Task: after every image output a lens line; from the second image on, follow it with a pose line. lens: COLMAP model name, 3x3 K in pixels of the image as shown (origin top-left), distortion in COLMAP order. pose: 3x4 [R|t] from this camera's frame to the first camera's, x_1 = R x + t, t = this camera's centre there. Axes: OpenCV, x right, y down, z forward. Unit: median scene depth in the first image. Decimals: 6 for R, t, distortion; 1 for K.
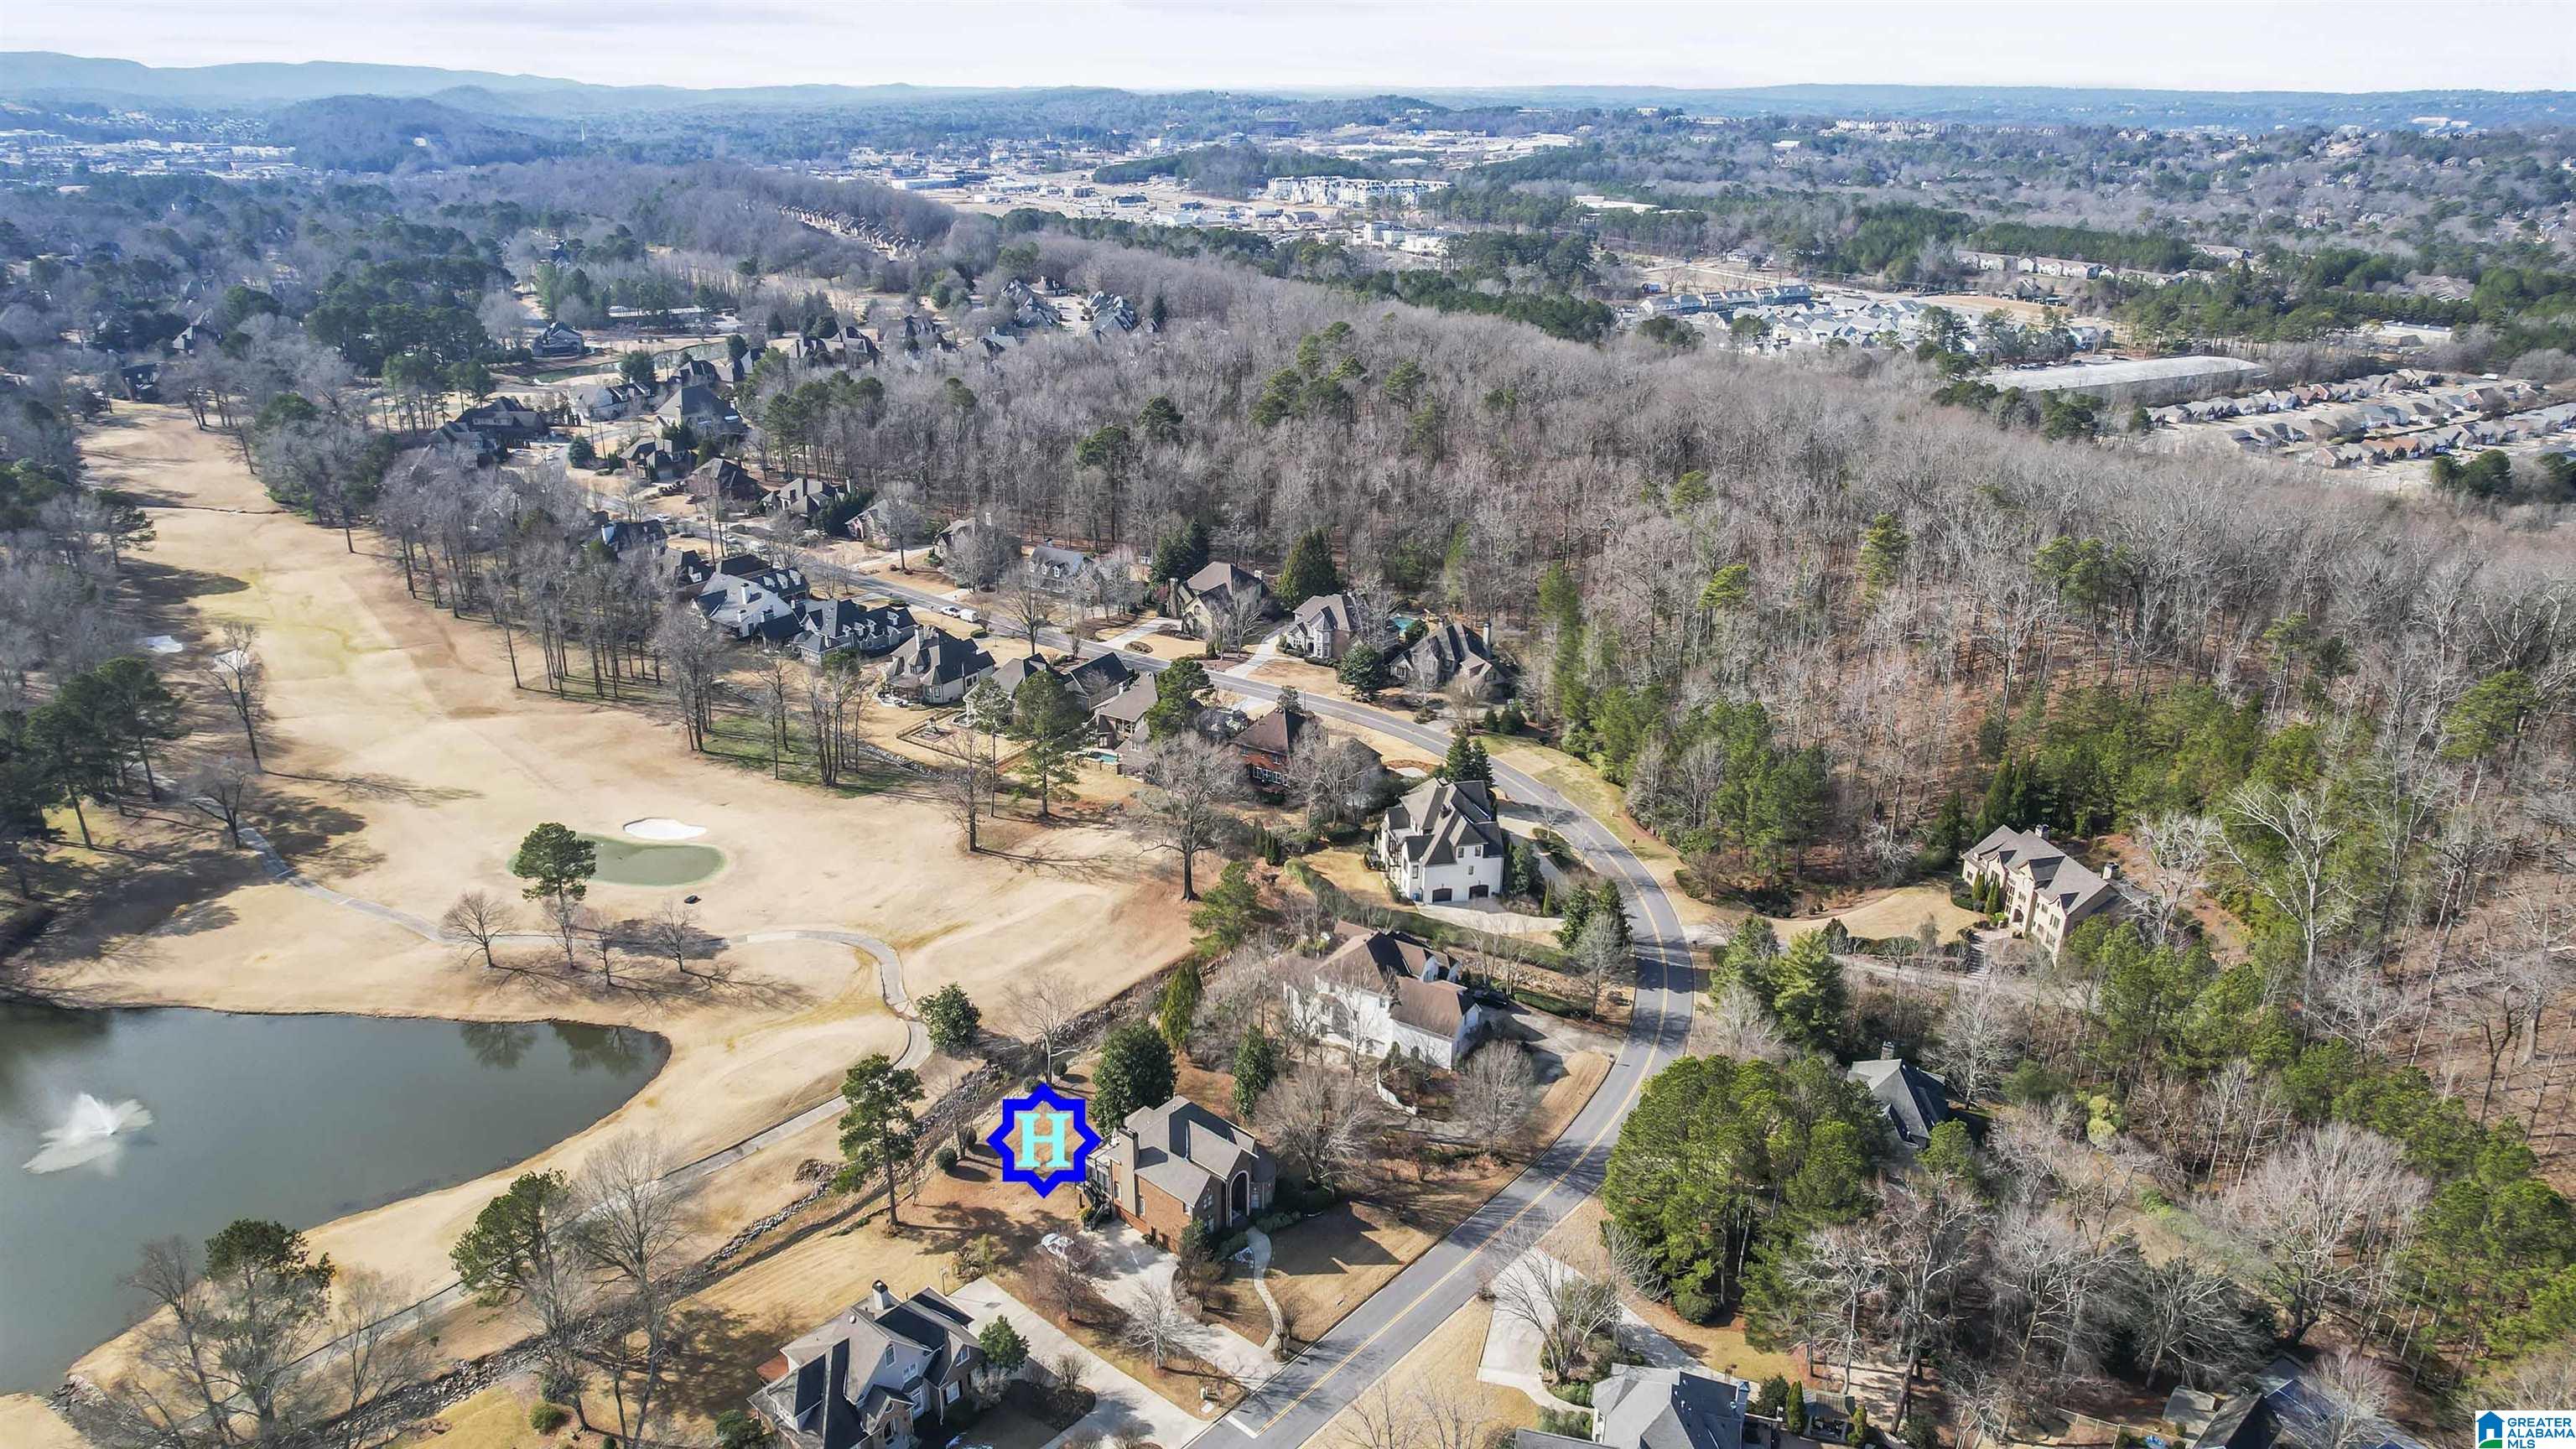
lens RADIAL K [[1653.4, 0, 1288.0], [0, 1653.4, 724.5], [0, 0, 1]] dist [-0.076823, 0.074616]
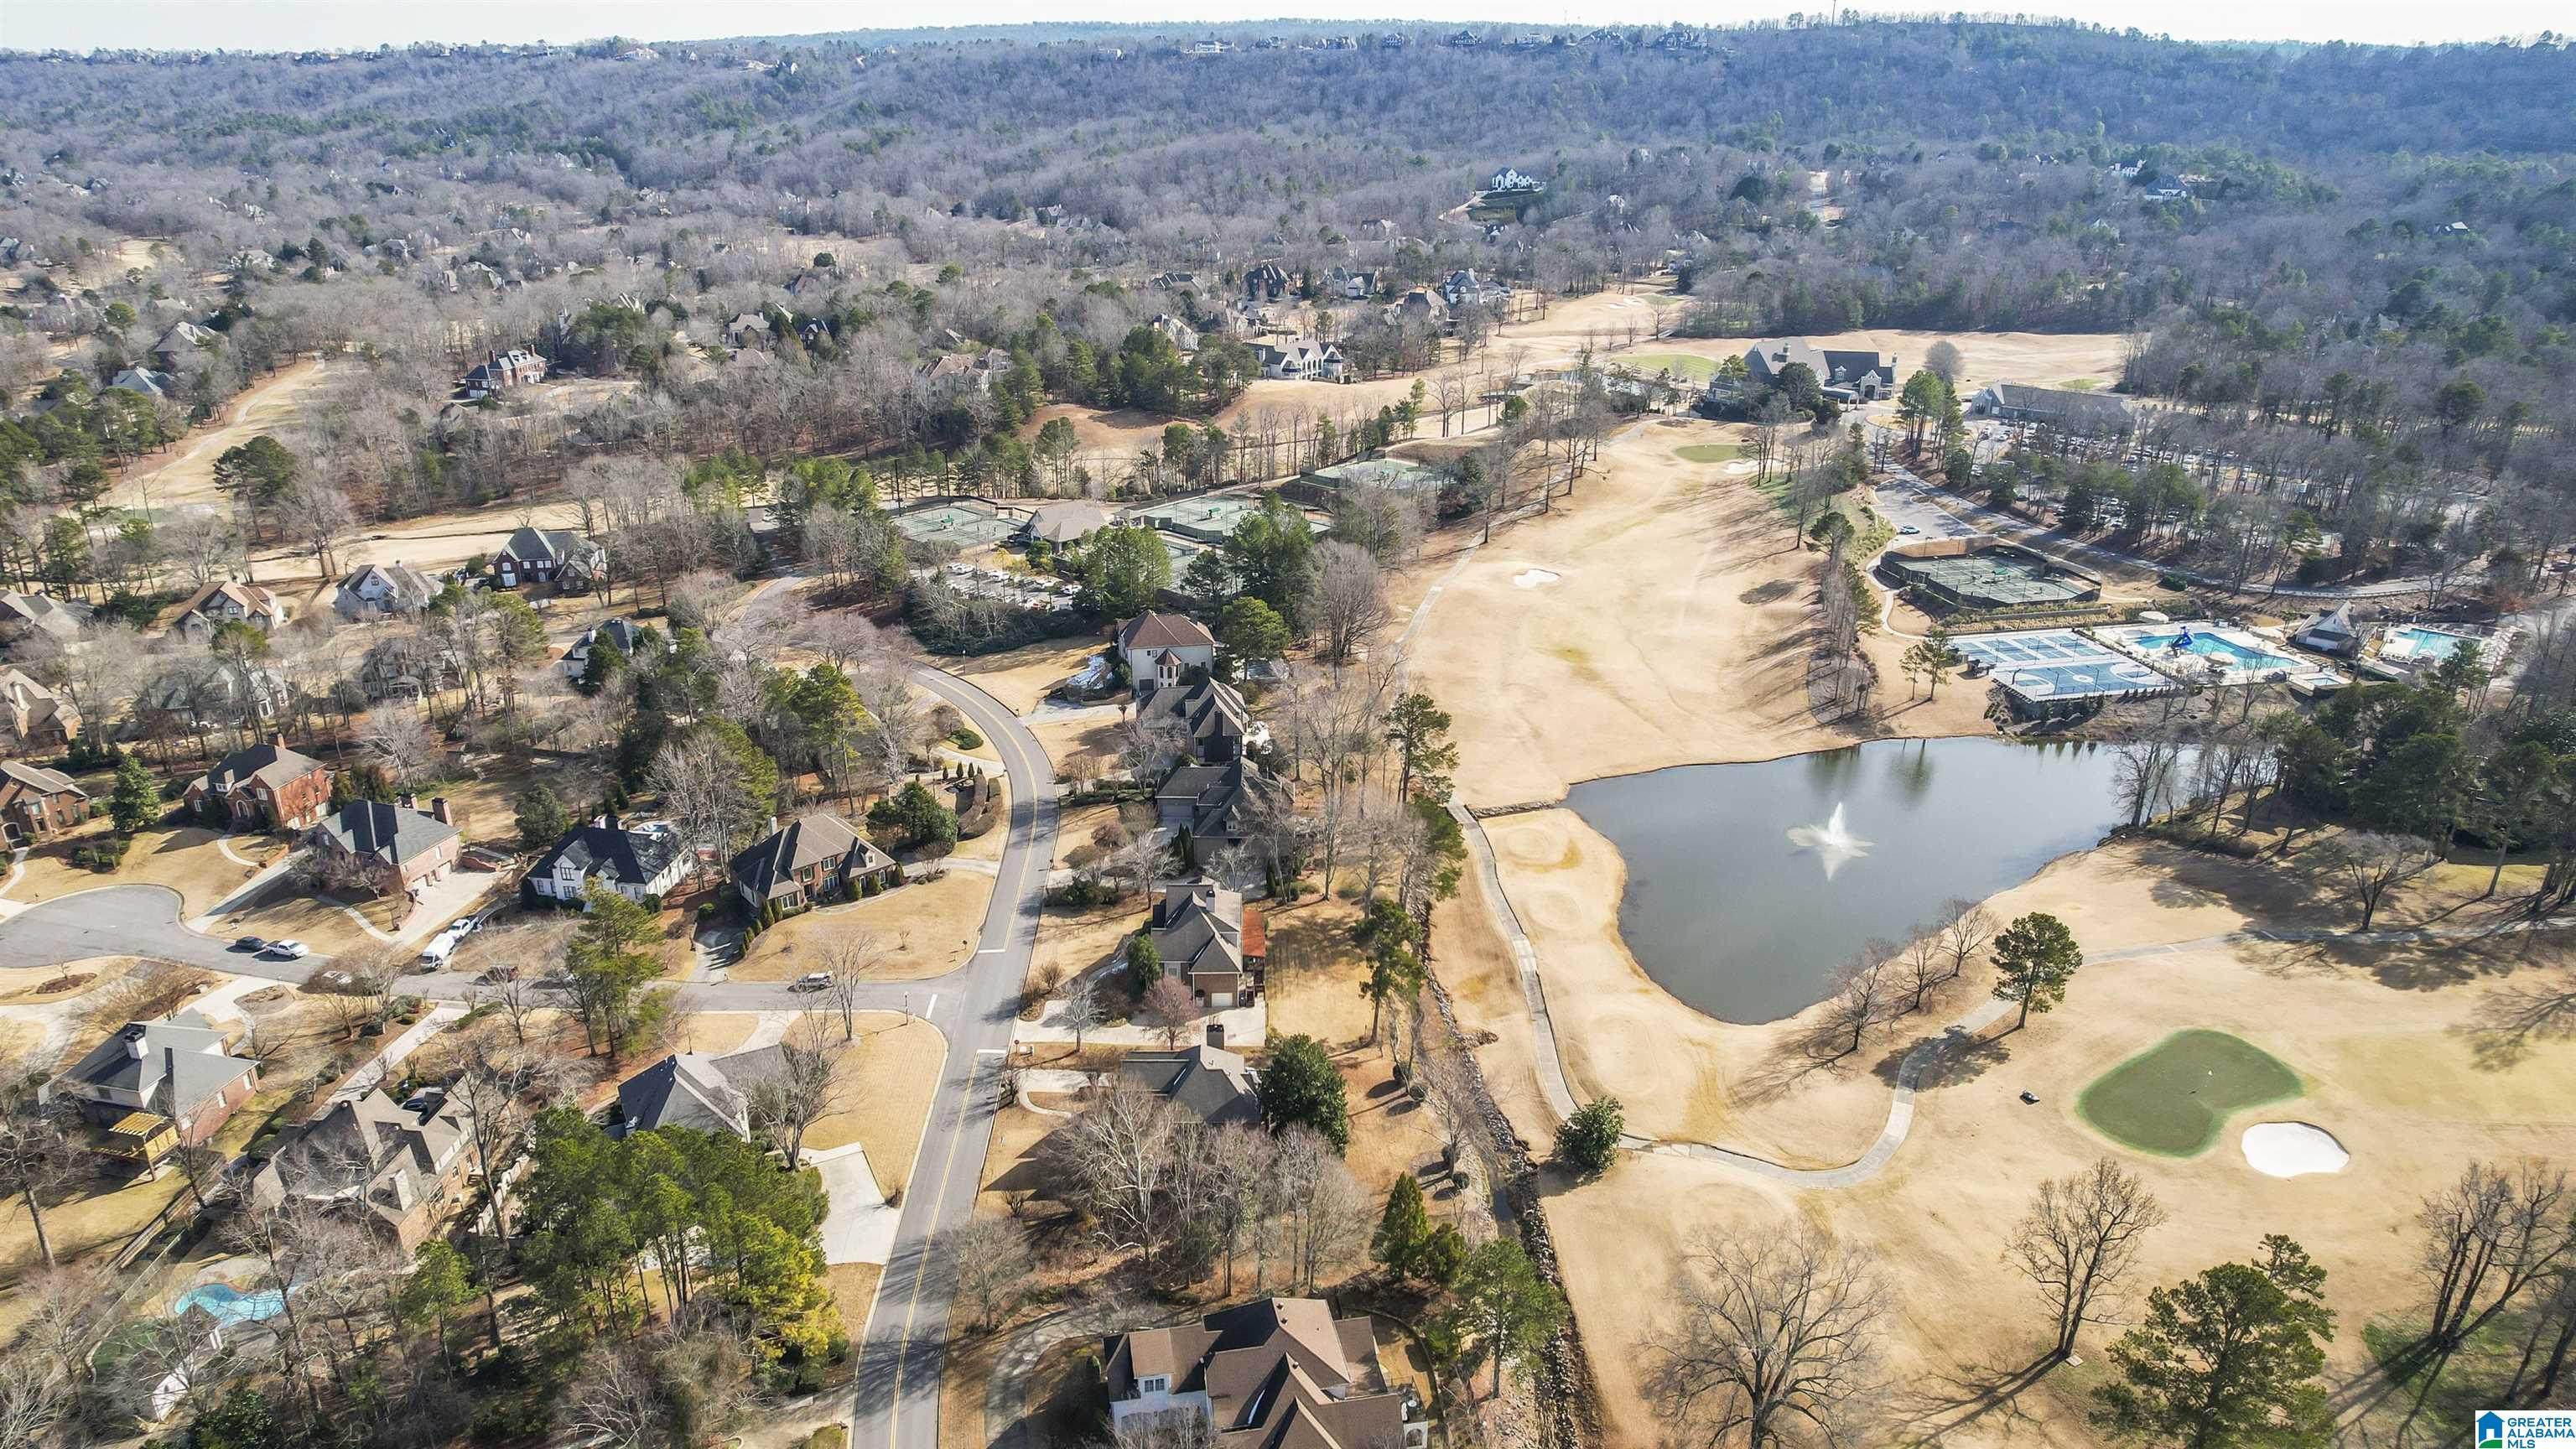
lens RADIAL K [[1653.4, 0, 1288.0], [0, 1653.4, 724.5], [0, 0, 1]] dist [-0.076823, 0.074616]
pose [[-0.737902, 0.235556, -0.632467, 0.507061], [-0.259400, 0.766148, 0.587988, -0.559502], [0.623067, 0.597939, -0.504238, 1.427914]]
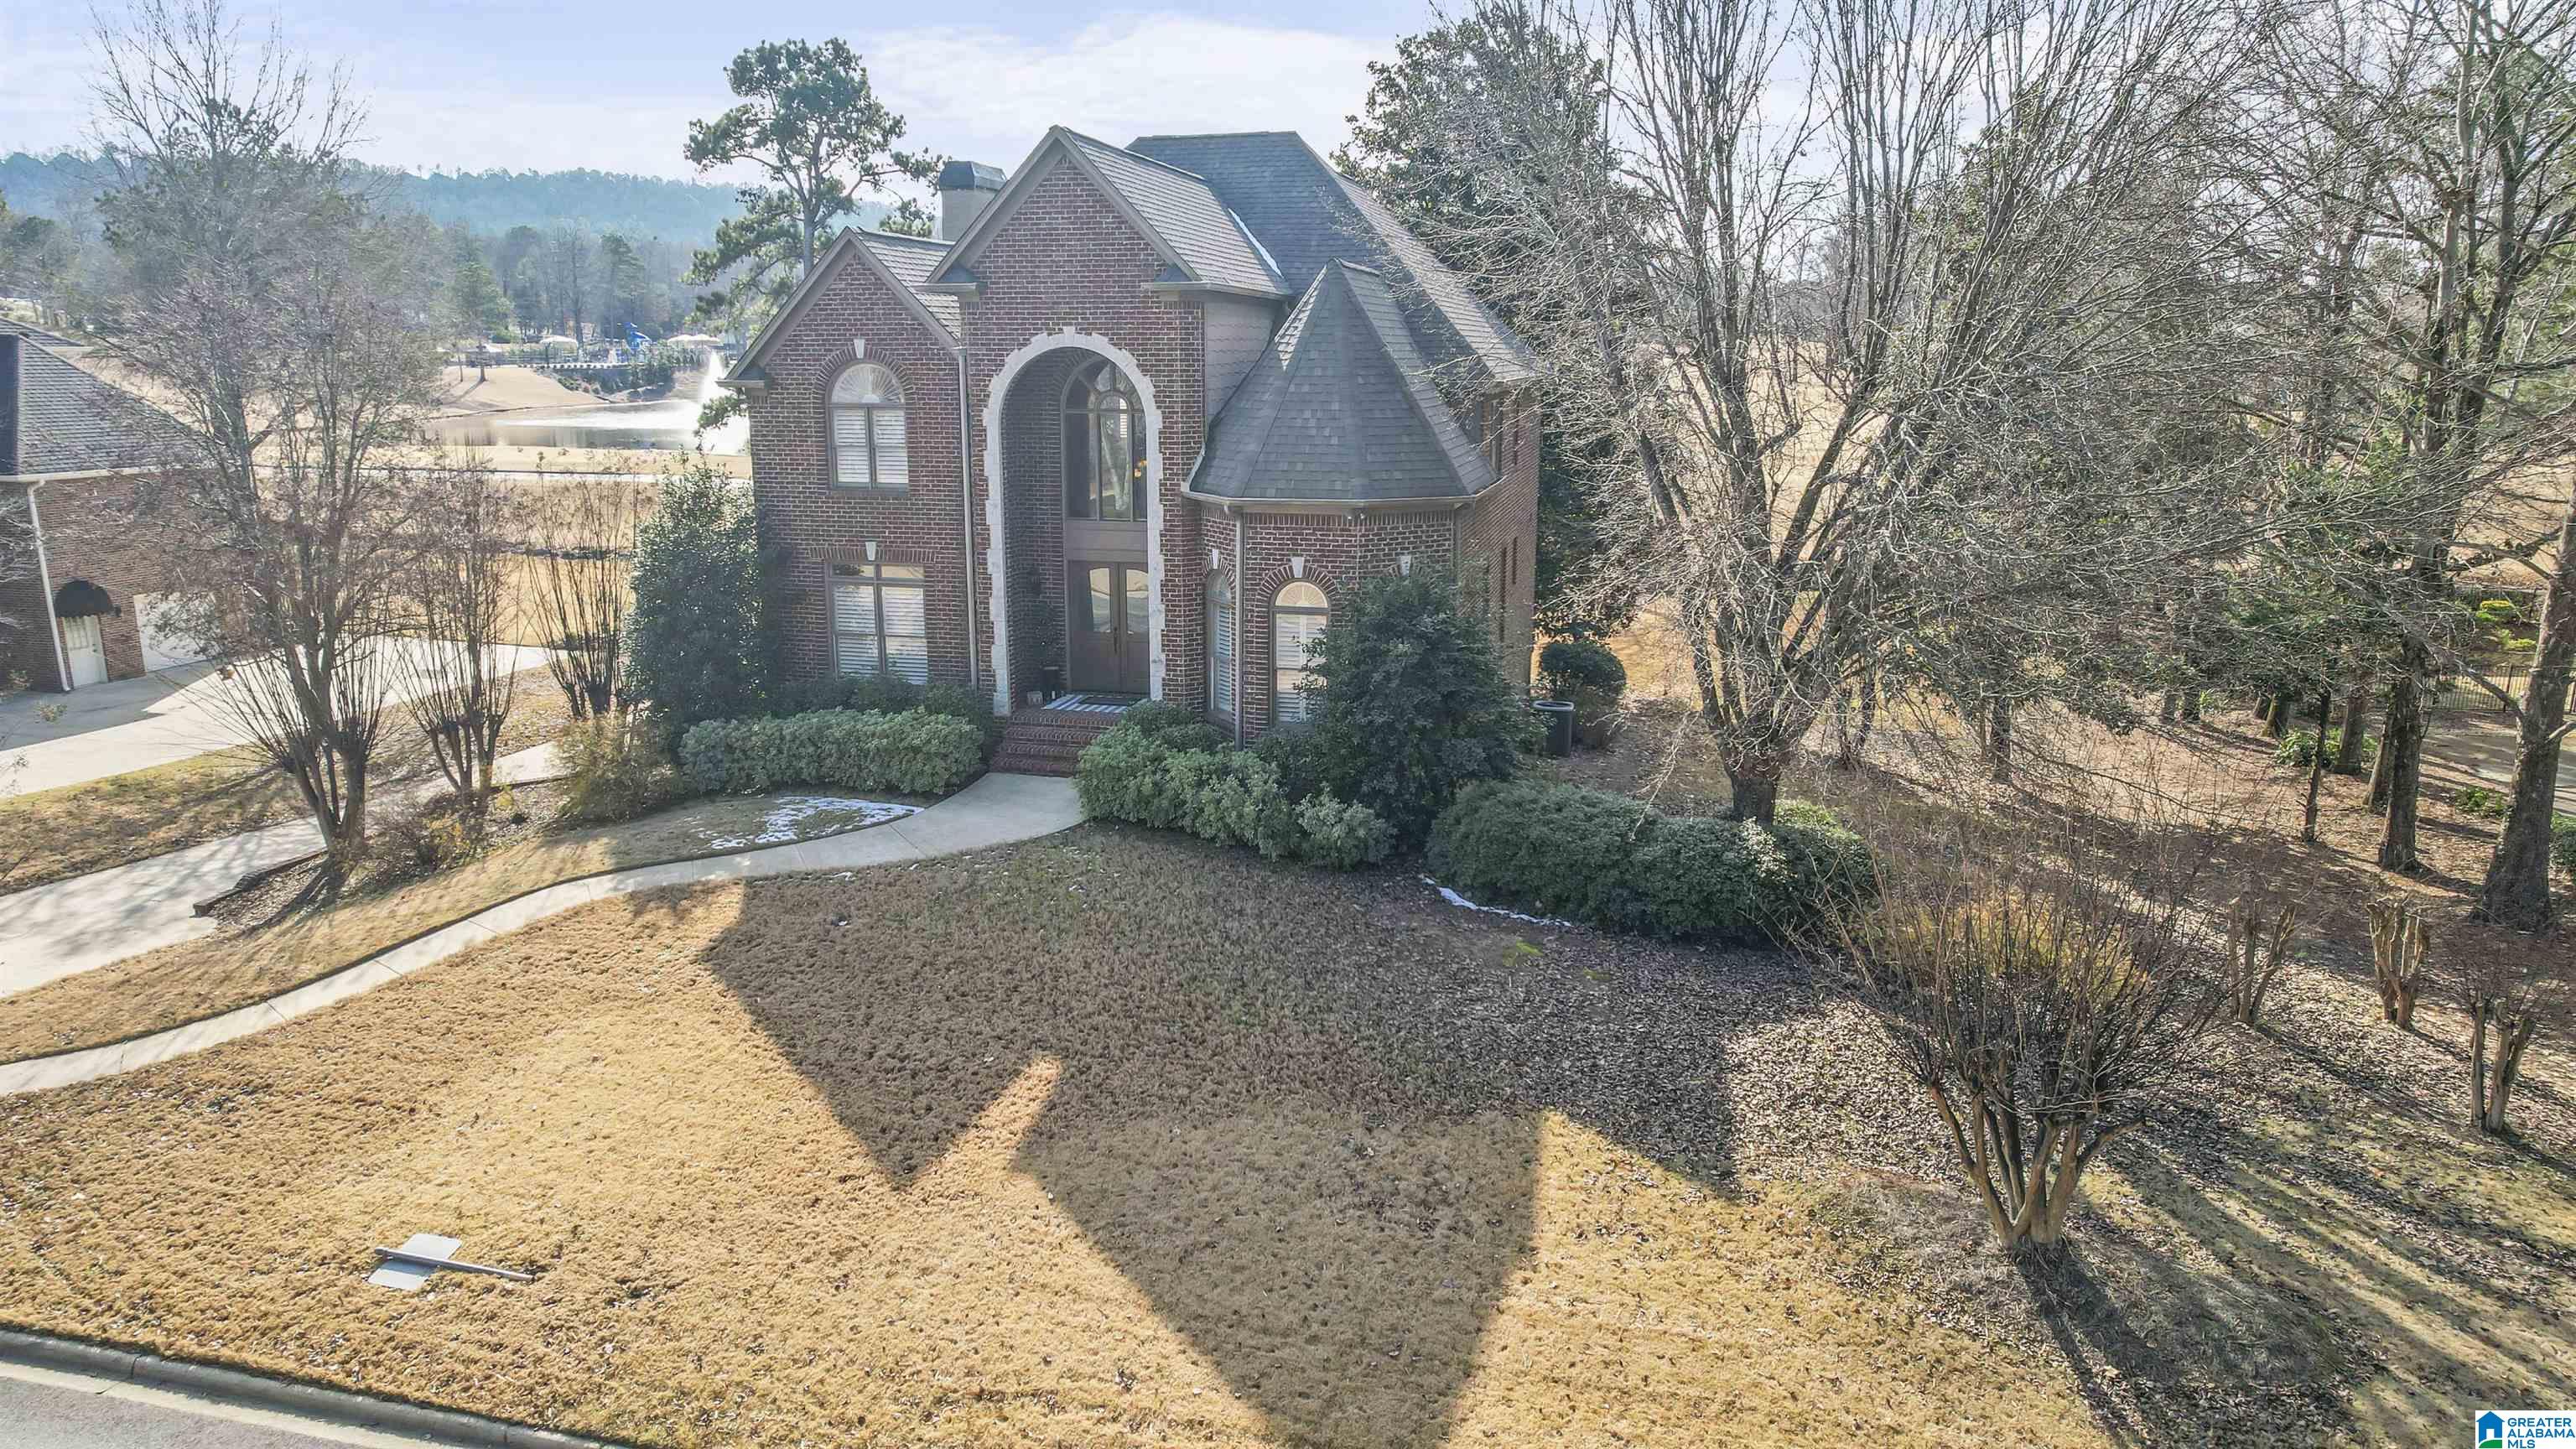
lens RADIAL K [[1635.2, 0, 1288.8], [0, 1635.2, 772.0], [0, 0, 1]] dist [-0.068226, 0.056384]
pose [[0.457877, 0.219471, -0.861499, 0.114442], [-0.329809, 0.941832, 0.064646, 0.285280], [0.825575, 0.254530, 0.503626, 0.921612]]
